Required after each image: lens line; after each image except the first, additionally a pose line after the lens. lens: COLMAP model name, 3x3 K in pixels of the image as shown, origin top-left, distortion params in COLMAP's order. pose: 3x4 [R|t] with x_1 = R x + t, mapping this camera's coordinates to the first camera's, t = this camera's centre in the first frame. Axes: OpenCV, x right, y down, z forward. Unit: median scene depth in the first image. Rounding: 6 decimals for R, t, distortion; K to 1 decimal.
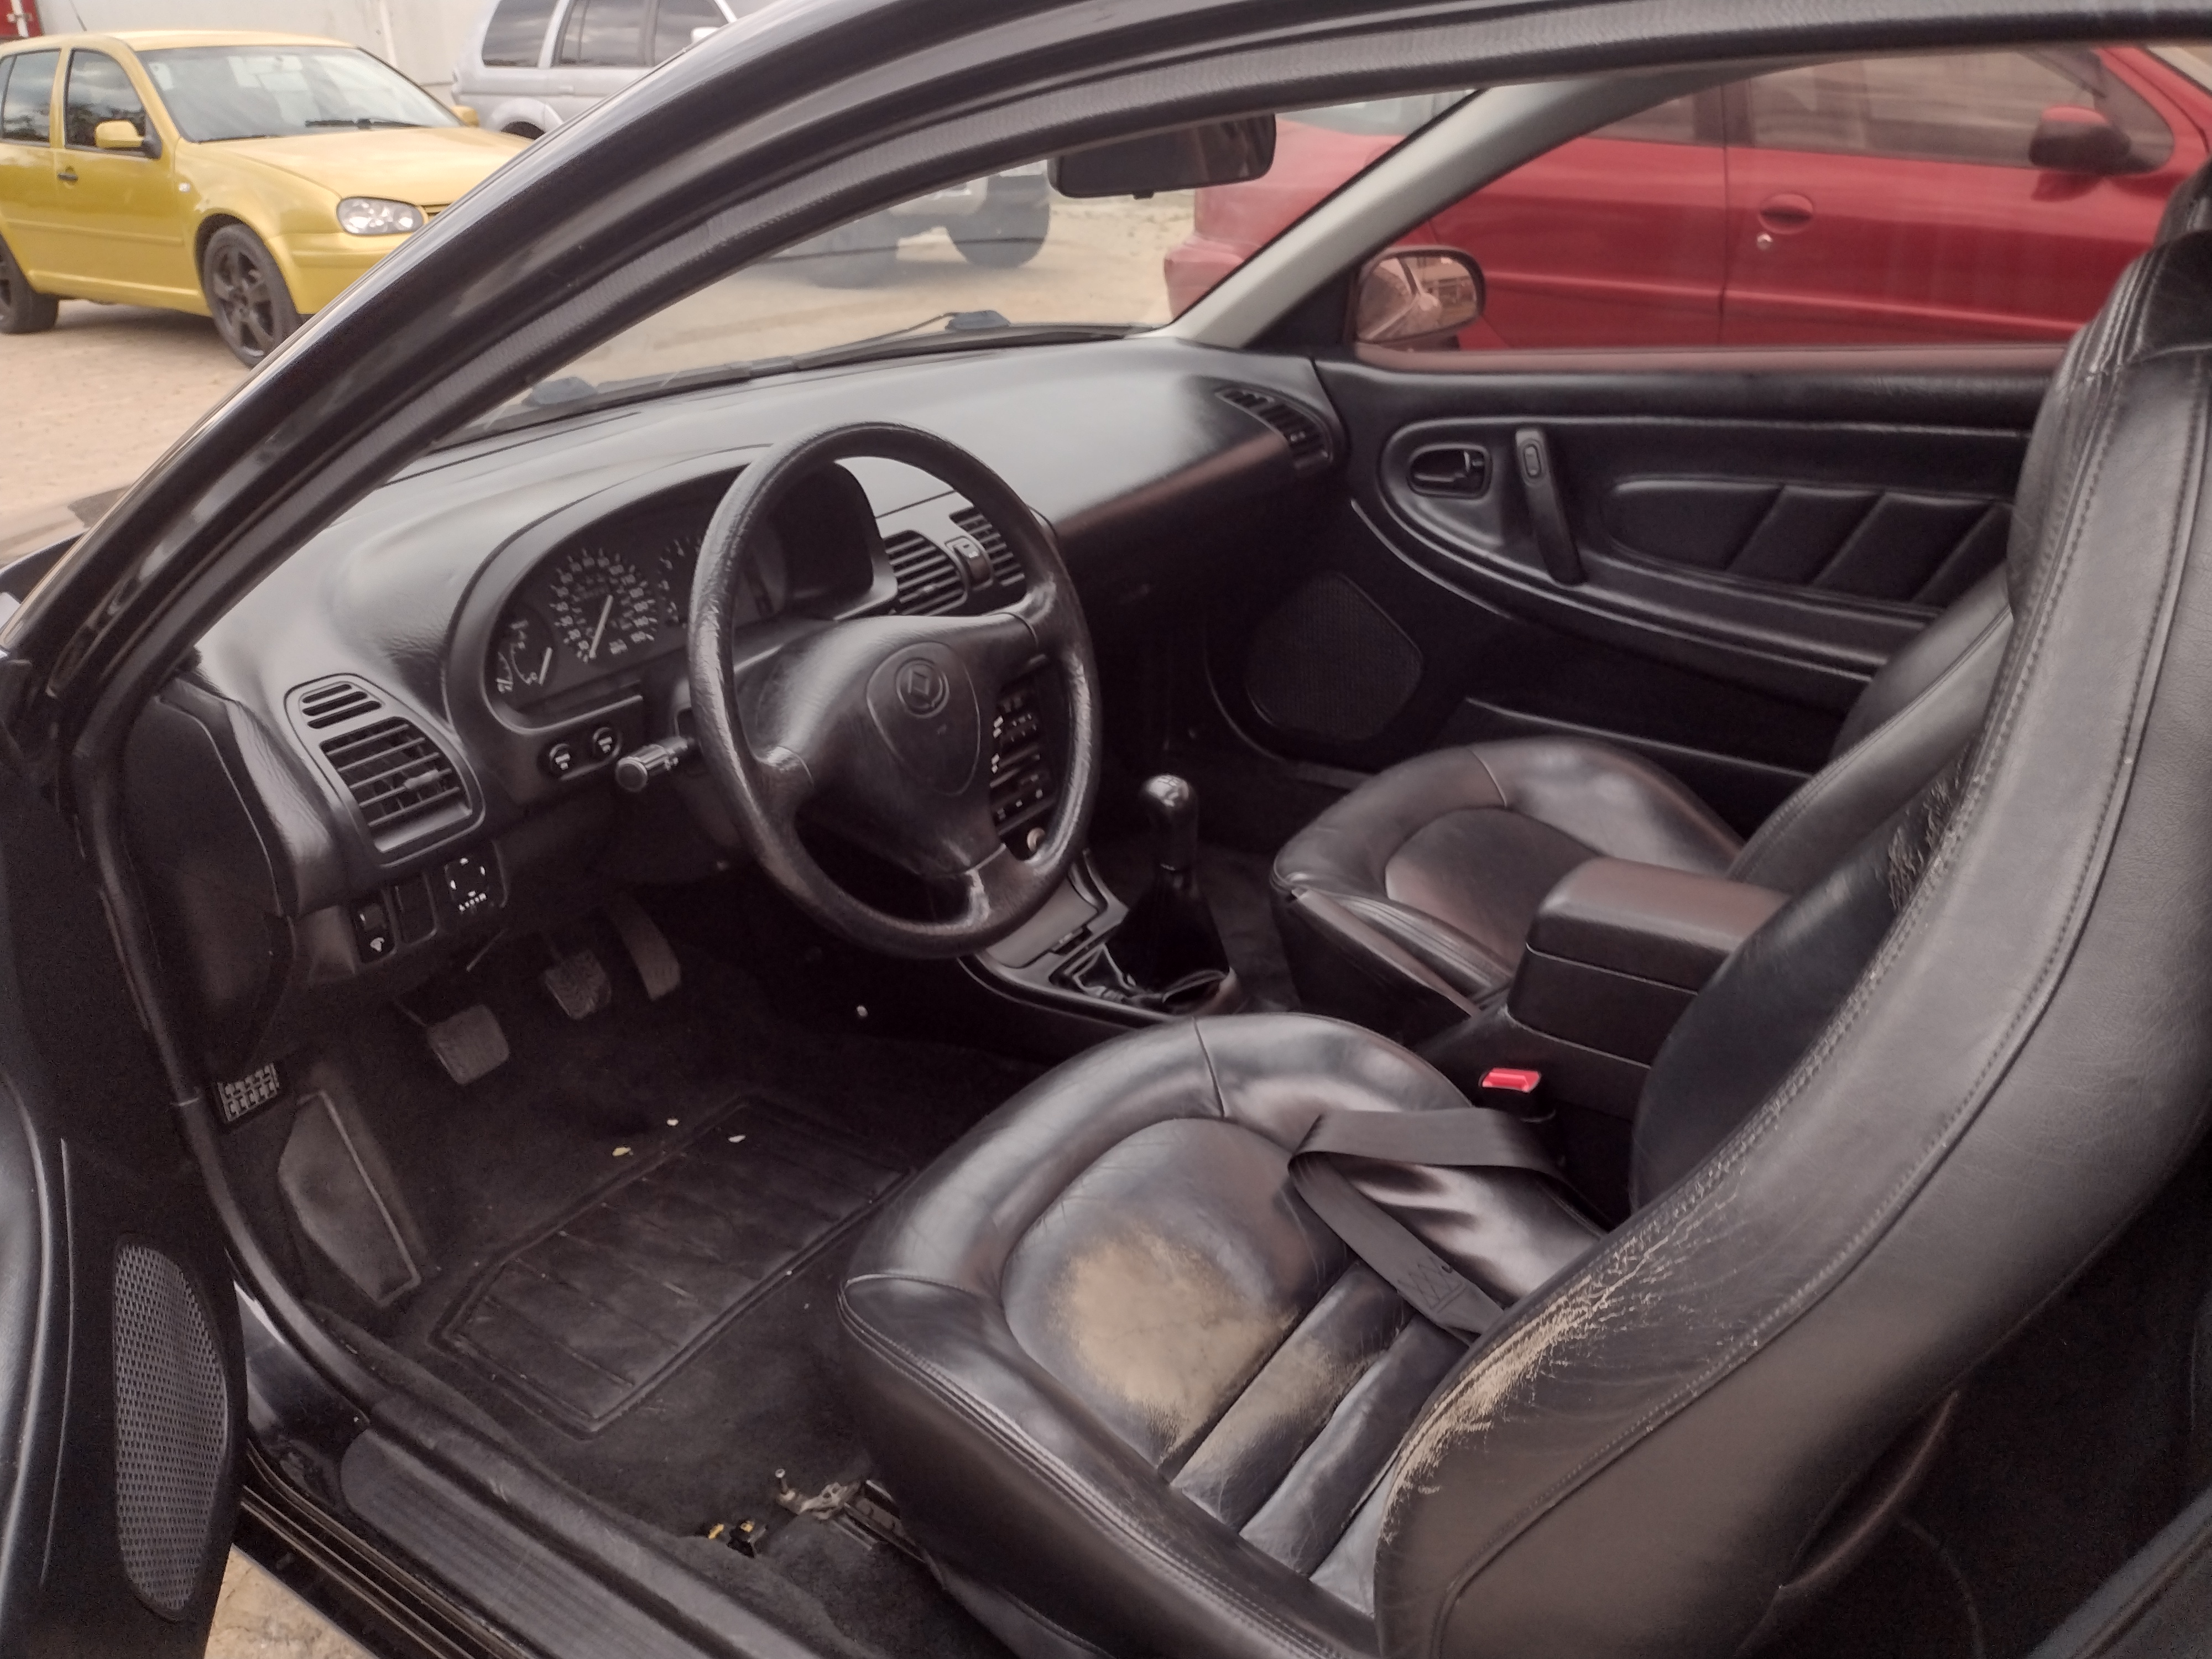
lens RADIAL K [[1670.2, 0, 1106.0], [0, 1670.2, 829.3], [0, 0, 1]] dist [0.015544, -0.023252]
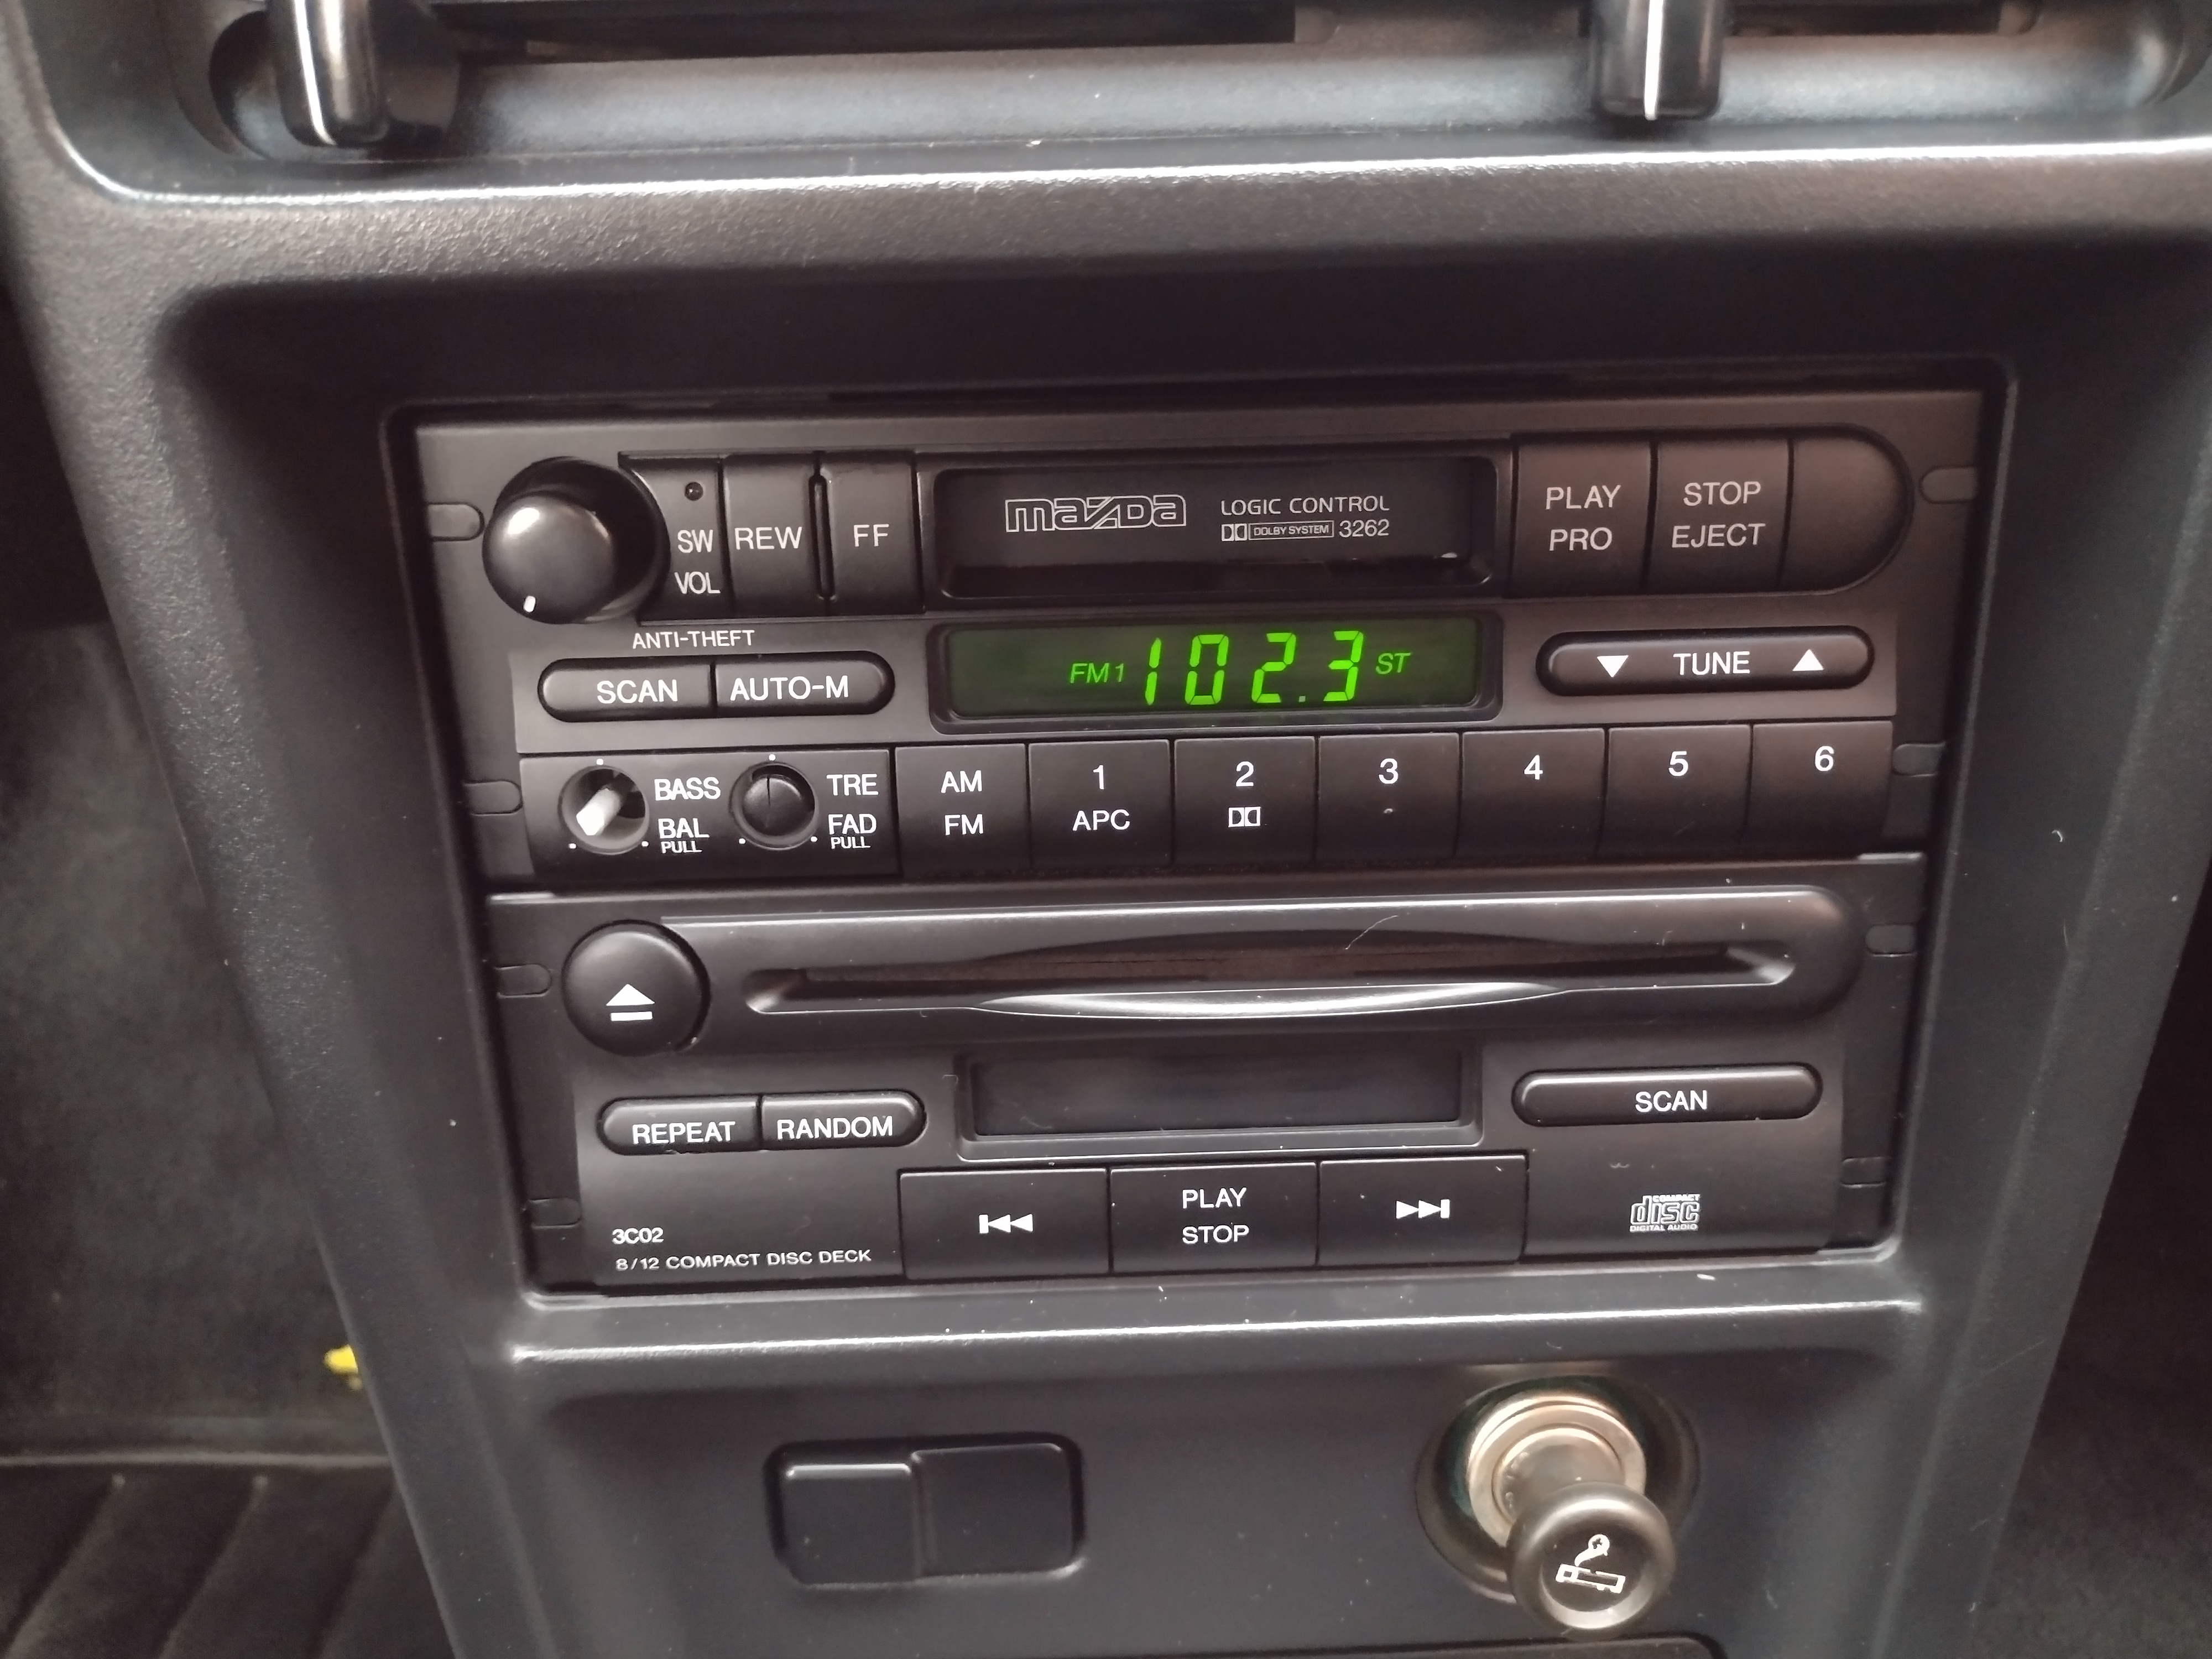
lens RADIAL K [[1670.2, 0, 1107.3], [0, 1670.2, 829.0], [0, 0, 1]] dist [0.015544, -0.023252]
pose [[0.567403, 0.241902, -0.787107, 0.037376], [-0.338216, 0.939988, 0.045077, -0.041987], [0.750775, 0.240635, 0.615168, 0.871354]]
